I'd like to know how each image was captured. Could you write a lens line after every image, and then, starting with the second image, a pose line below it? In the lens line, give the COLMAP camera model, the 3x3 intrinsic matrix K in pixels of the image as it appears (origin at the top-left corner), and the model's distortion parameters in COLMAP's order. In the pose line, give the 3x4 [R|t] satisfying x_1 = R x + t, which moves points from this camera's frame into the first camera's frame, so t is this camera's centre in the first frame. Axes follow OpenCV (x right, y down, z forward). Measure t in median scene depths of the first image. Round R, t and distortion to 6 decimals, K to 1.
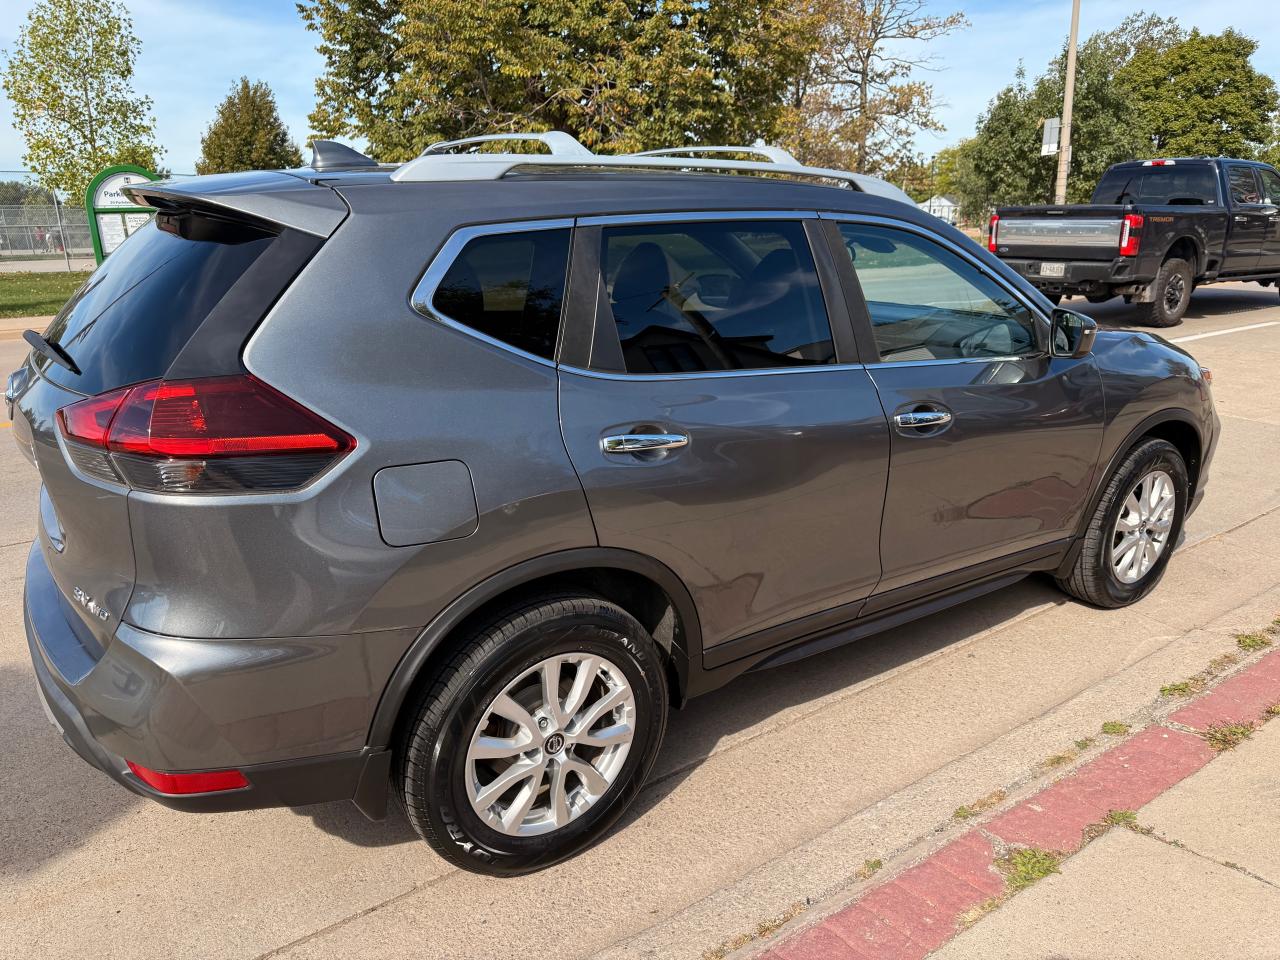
lens RADIAL K [[937.9, 0, 643.4], [0, 937.9, 477.0], [0, 0, 1]] dist [0.013980, -0.013216]
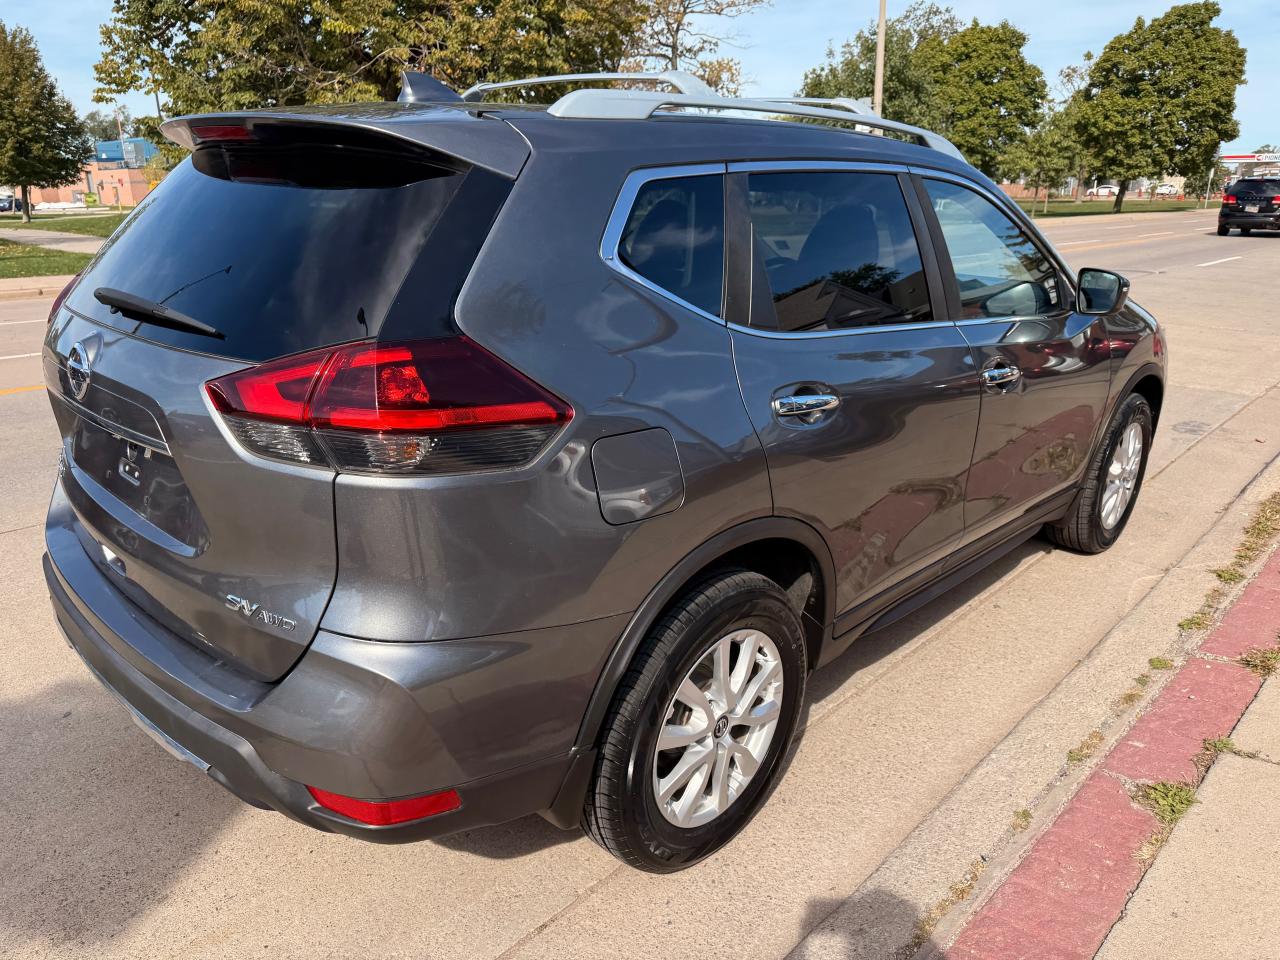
lens RADIAL K [[937.9, 0, 640.2], [0, 937.9, 479.5], [0, 0, 1]] dist [0.013980, -0.013216]
pose [[0.980292, -0.044714, 0.192428, -0.217468], [0.039156, 0.998701, 0.032591, 0.001383], [-0.193636, -0.024414, 0.980770, 0.061193]]
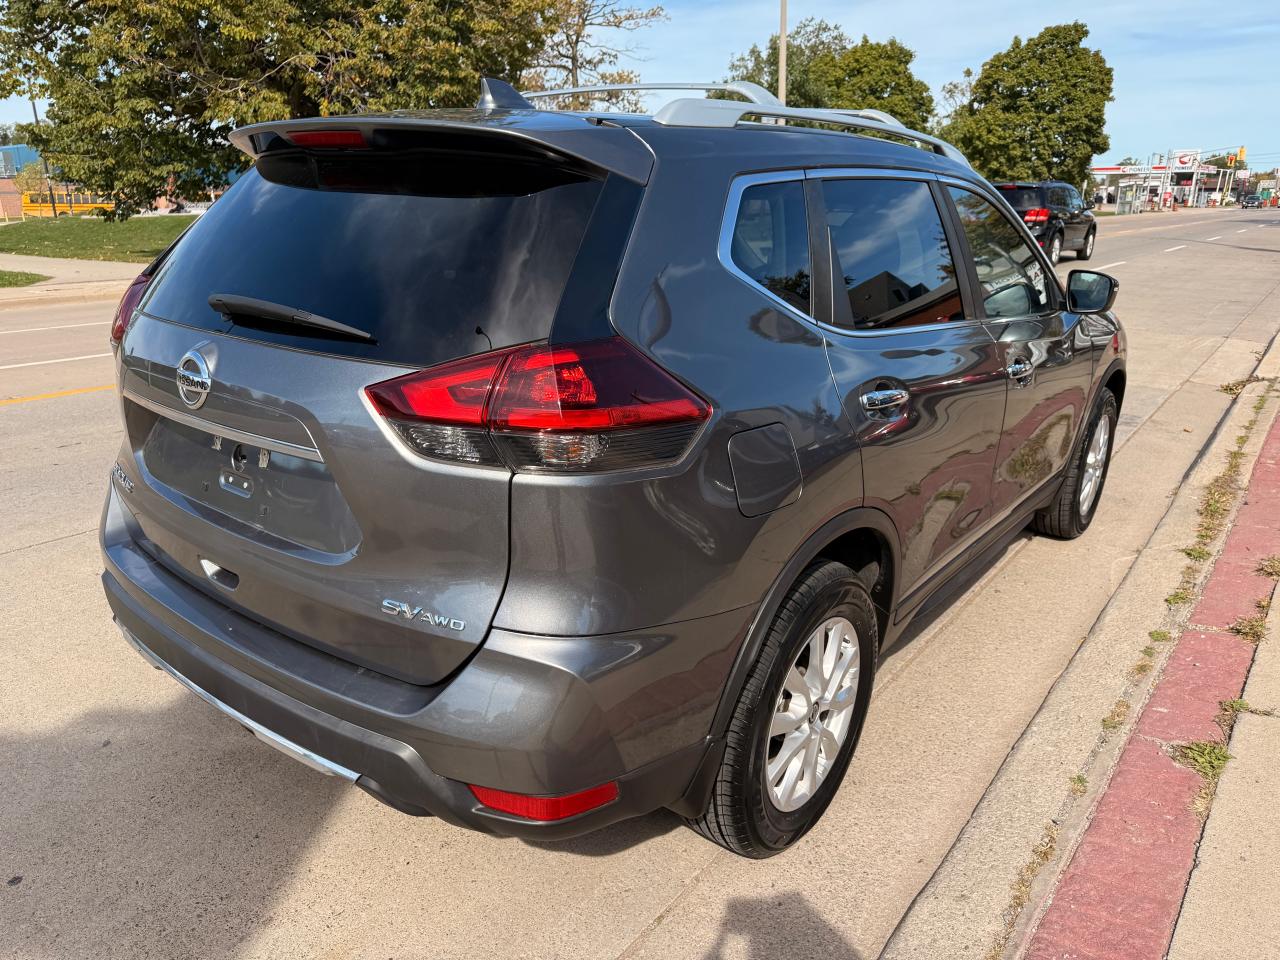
lens RADIAL K [[937.9, 0, 643.6], [0, 937.9, 479.4], [0, 0, 1]] dist [0.013980, -0.013216]
pose [[0.953060, -0.073744, 0.293664, -0.336012], [0.068613, 0.997257, 0.027752, 0.002194], [-0.294905, -0.006300, 0.955506, 0.075597]]
